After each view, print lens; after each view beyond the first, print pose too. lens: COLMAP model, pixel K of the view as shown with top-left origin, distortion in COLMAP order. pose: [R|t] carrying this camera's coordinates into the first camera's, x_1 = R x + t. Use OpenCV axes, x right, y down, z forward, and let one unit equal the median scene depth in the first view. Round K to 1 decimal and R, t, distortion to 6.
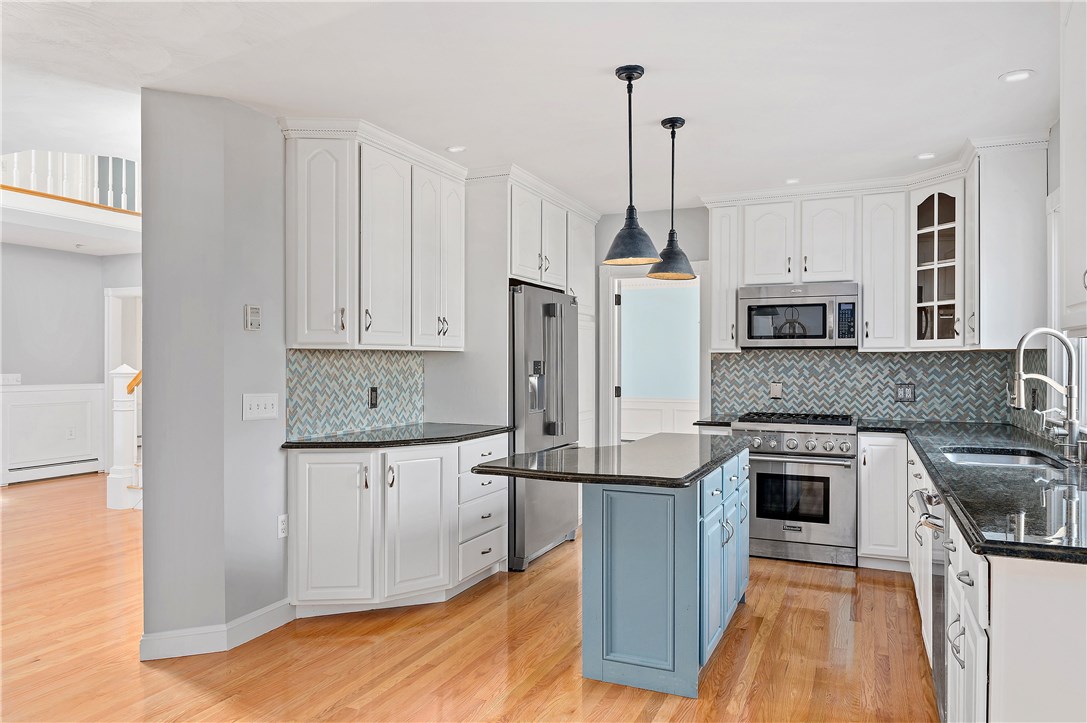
lens RADIAL K [[714.9, 0, 542.8], [0, 714.9, 361.7], [0, 0, 1]] dist [-0.005519, -0.001486]
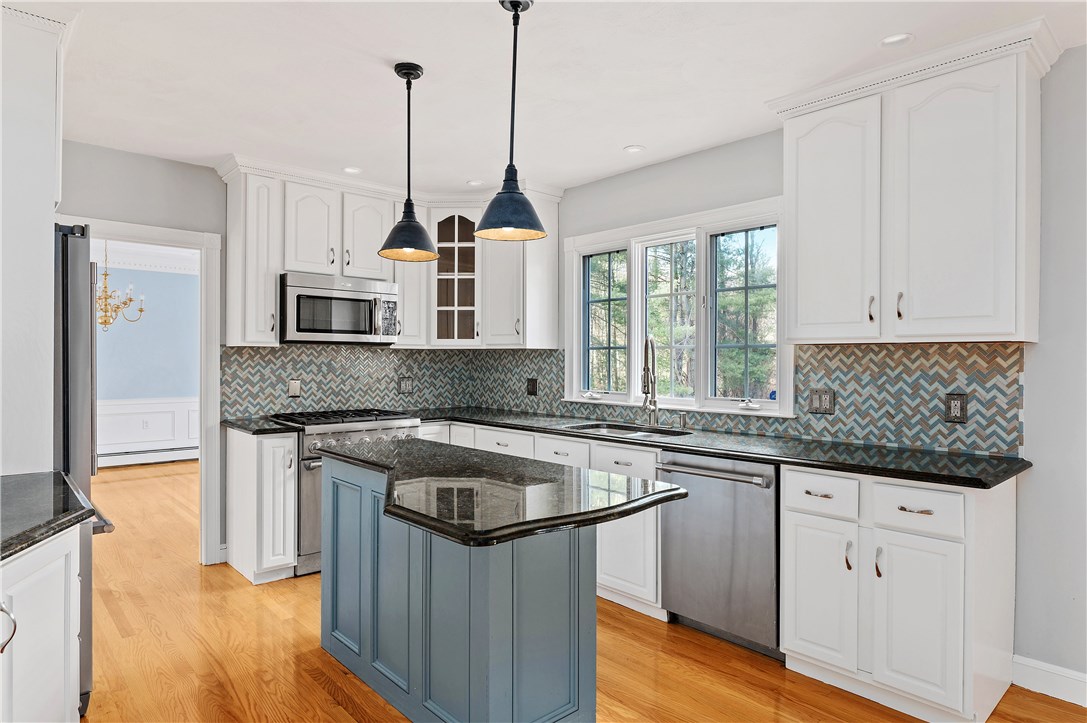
lens RADIAL K [[627.3, 0, 540.3], [0, 627.3, 361.5], [0, 0, 1]] dist [-0.009106, 0.000398]
pose [[0.403832, -0.002937, 0.914828, -0.297943], [-0.004740, 0.999975, 0.005303, -0.000125], [-0.914821, -0.006478, 0.403808, 0.396713]]
